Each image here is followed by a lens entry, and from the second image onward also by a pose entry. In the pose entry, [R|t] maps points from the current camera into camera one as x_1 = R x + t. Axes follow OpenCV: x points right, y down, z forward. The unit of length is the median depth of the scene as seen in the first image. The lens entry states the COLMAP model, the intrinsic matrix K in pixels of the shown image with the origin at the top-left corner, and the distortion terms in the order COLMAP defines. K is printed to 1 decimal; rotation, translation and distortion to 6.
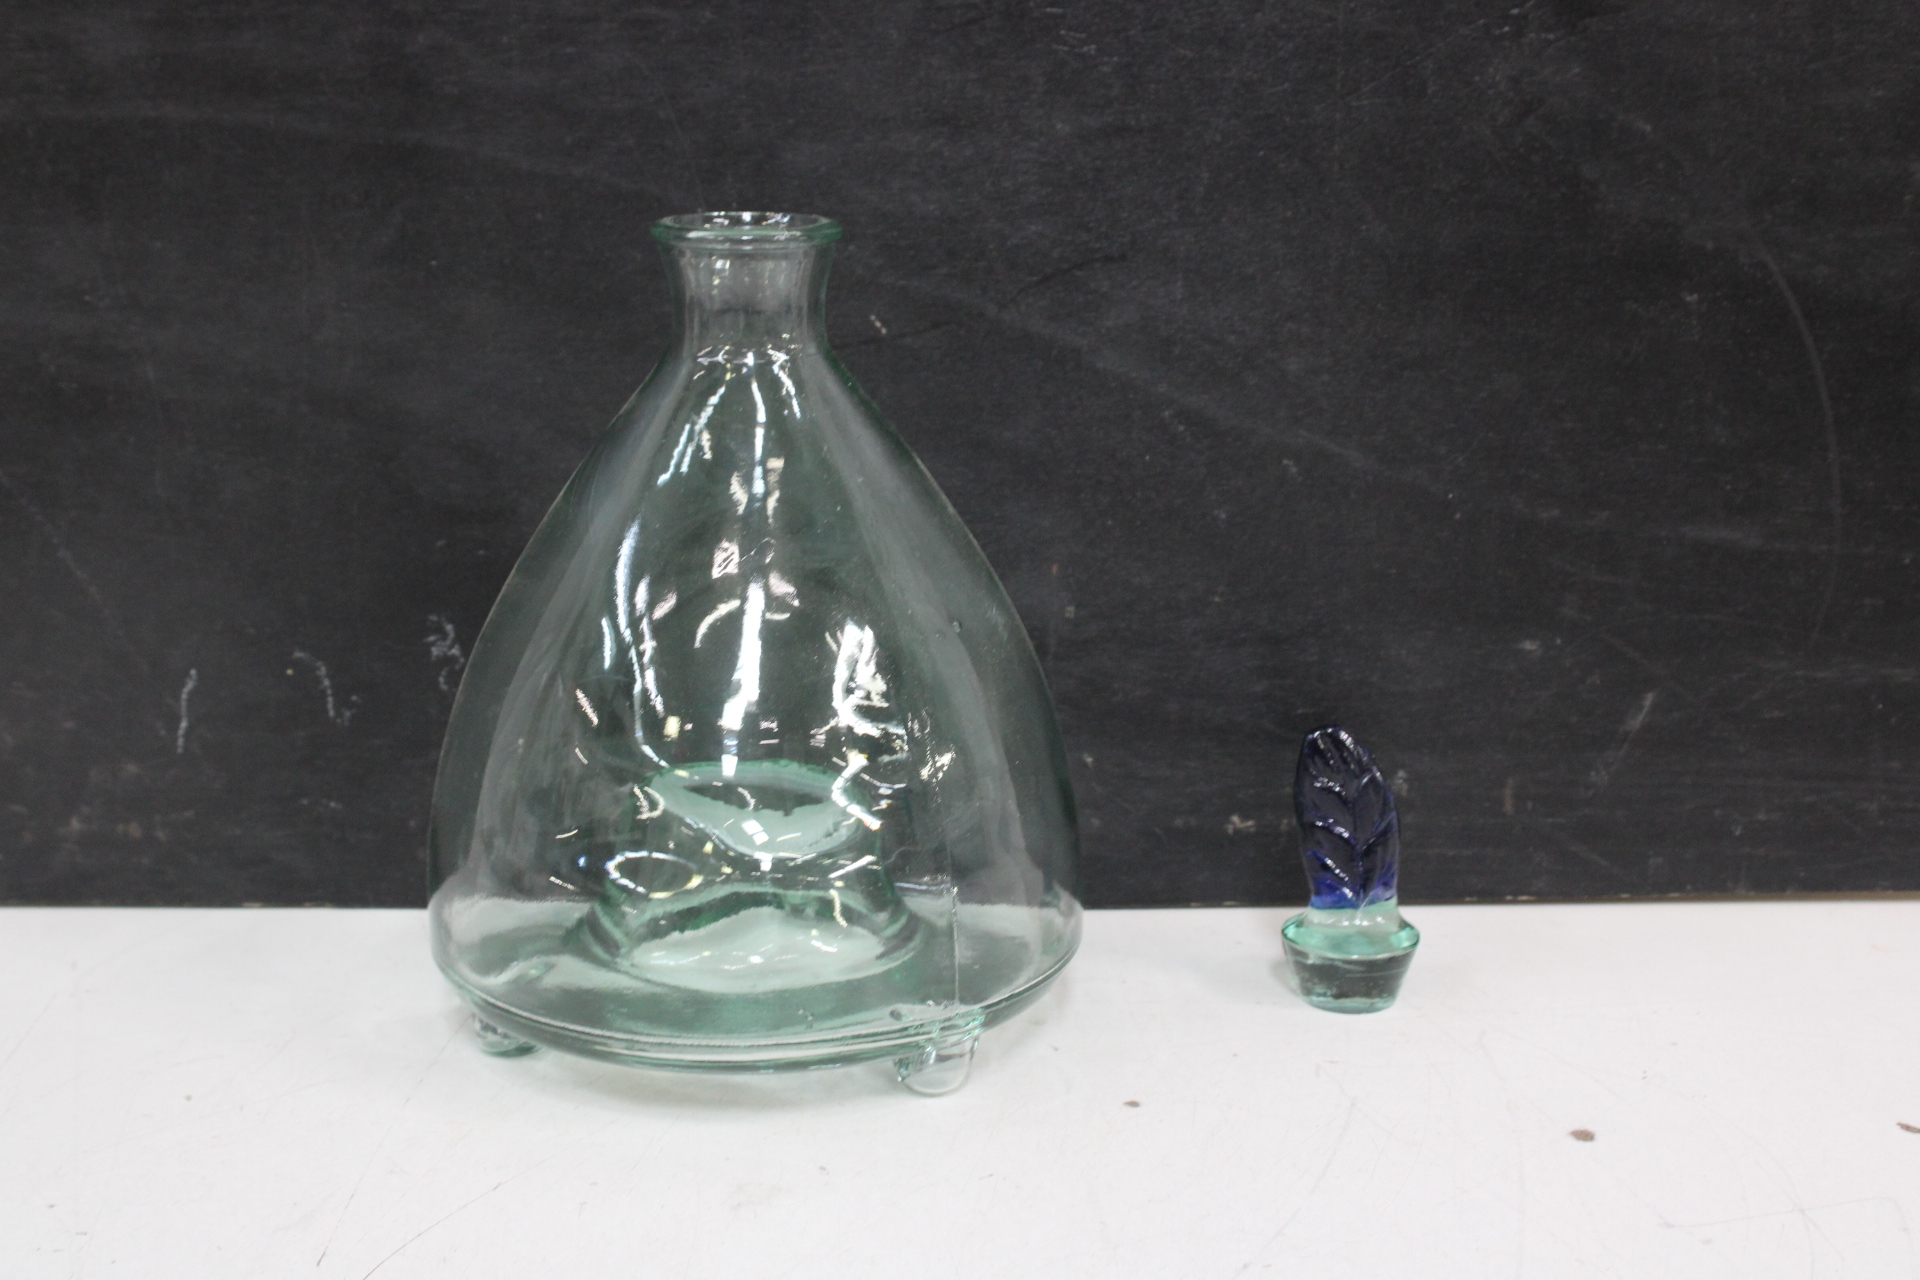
lens RADIAL K [[3178.2, 0, 950.6], [0, 3178.2, 673.9], [0, 0, 1]] dist [-0.004260, 0.000000]
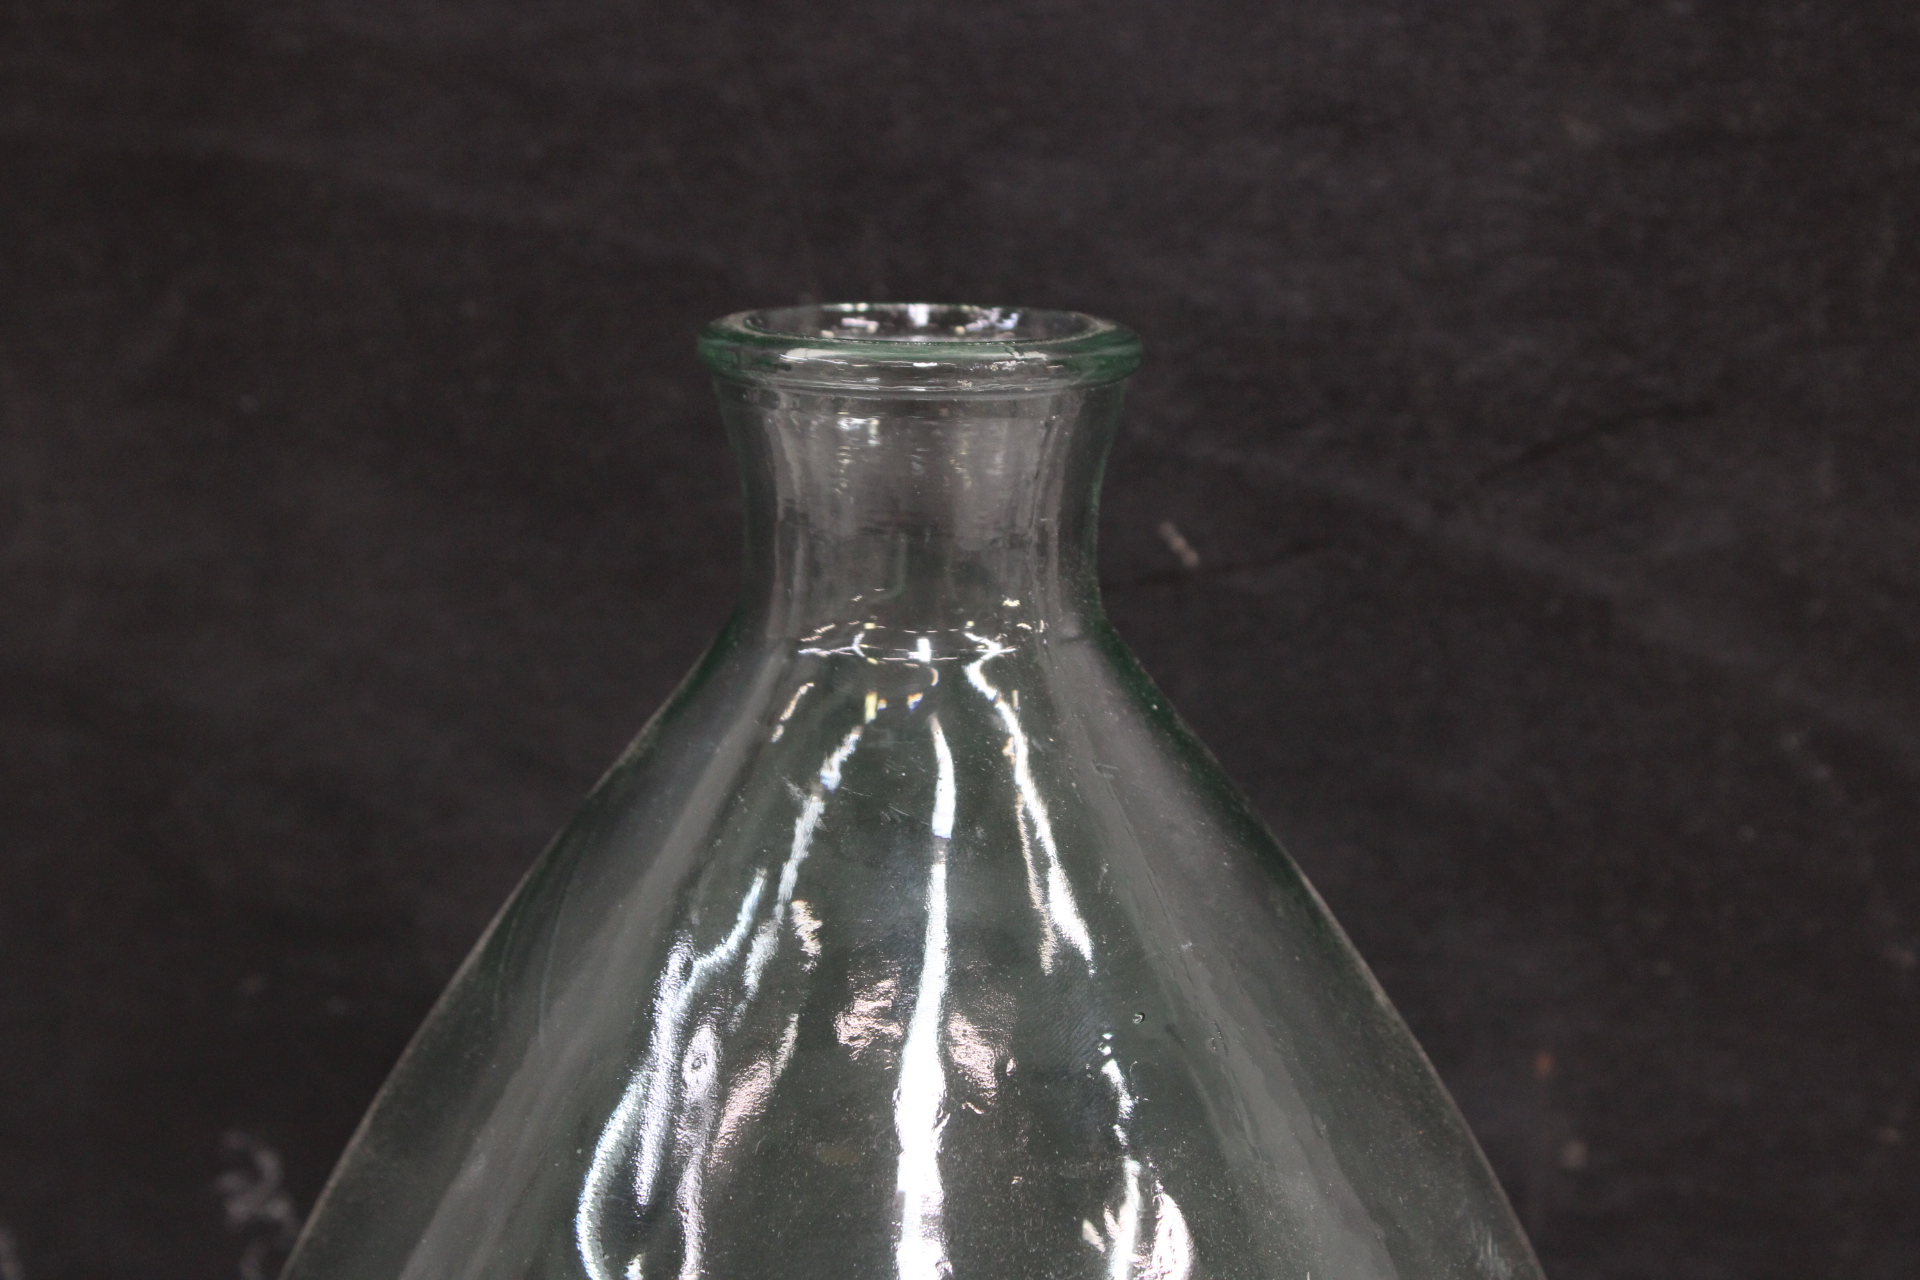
lens RADIAL K [[3752.3, 0, 929.2], [0, 3752.3, 644.6], [0, 0, 1]] dist [0.044120, 0.000000]
pose [[0.999176, 0.014128, -0.038060, -0.038563], [-0.016166, 0.998422, -0.053784, -0.064599], [0.037240, 0.054354, 0.997827, 0.444167]]
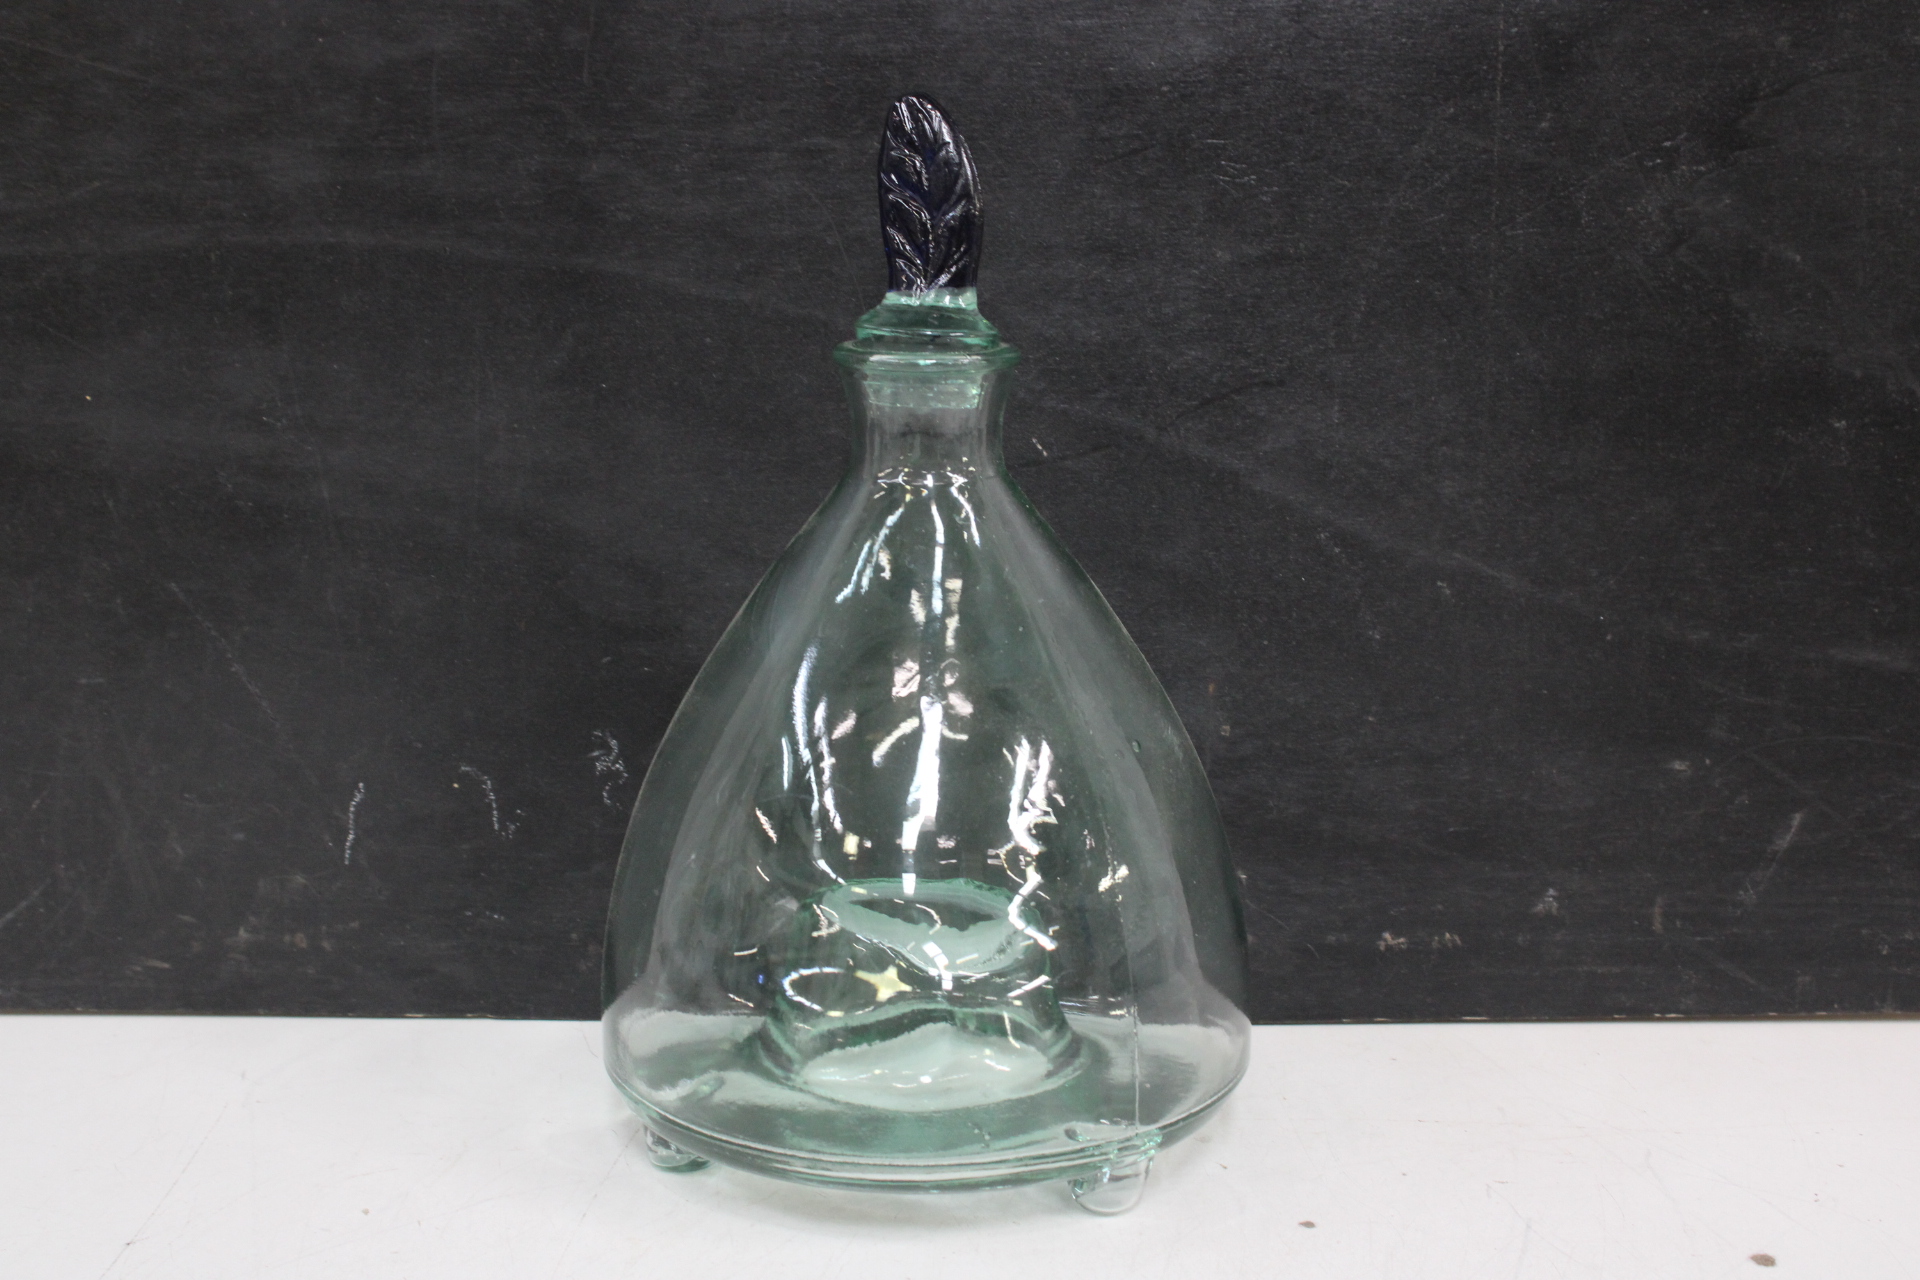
lens RADIAL K [[2997.5, 0, 941.4], [0, 2997.5, 642.8], [0, 0, 1]] dist [-0.020305, 0.000000]
pose [[0.999913, 0.004582, -0.012340, -0.042239], [-0.005118, 0.999030, -0.043738, -0.005221], [0.012127, 0.043797, 0.998967, 0.043890]]
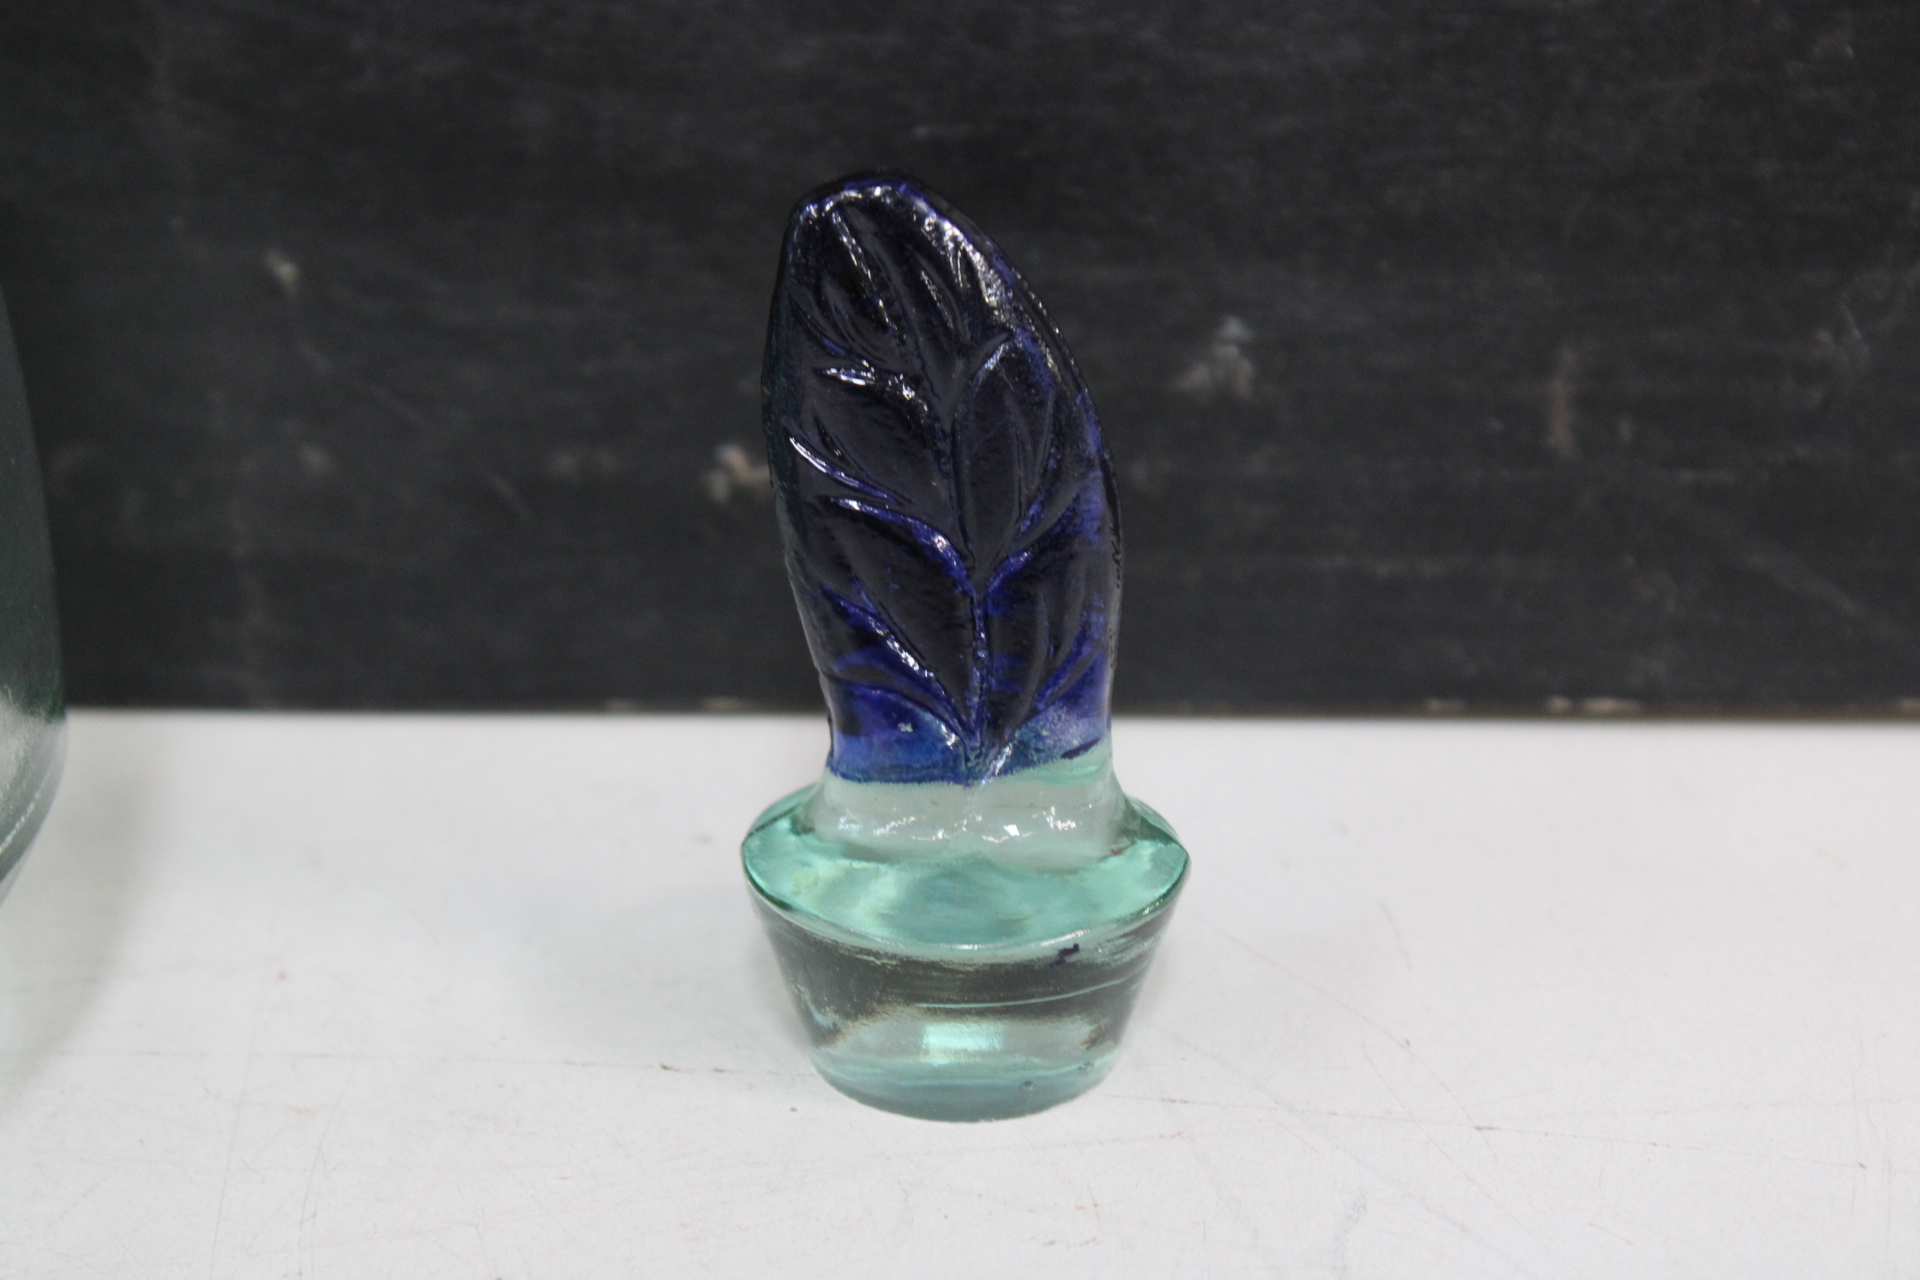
lens RADIAL K [[4735.1, 0, 958.9], [0, 4735.1, 650.4], [0, 0, 1]] dist [0.111647, 0.000000]
pose [[0.999091, 0.018317, -0.038481, 0.137224], [-0.013722, 0.993100, 0.116461, 0.008013], [0.040349, -0.115827, 0.992449, 0.524654]]
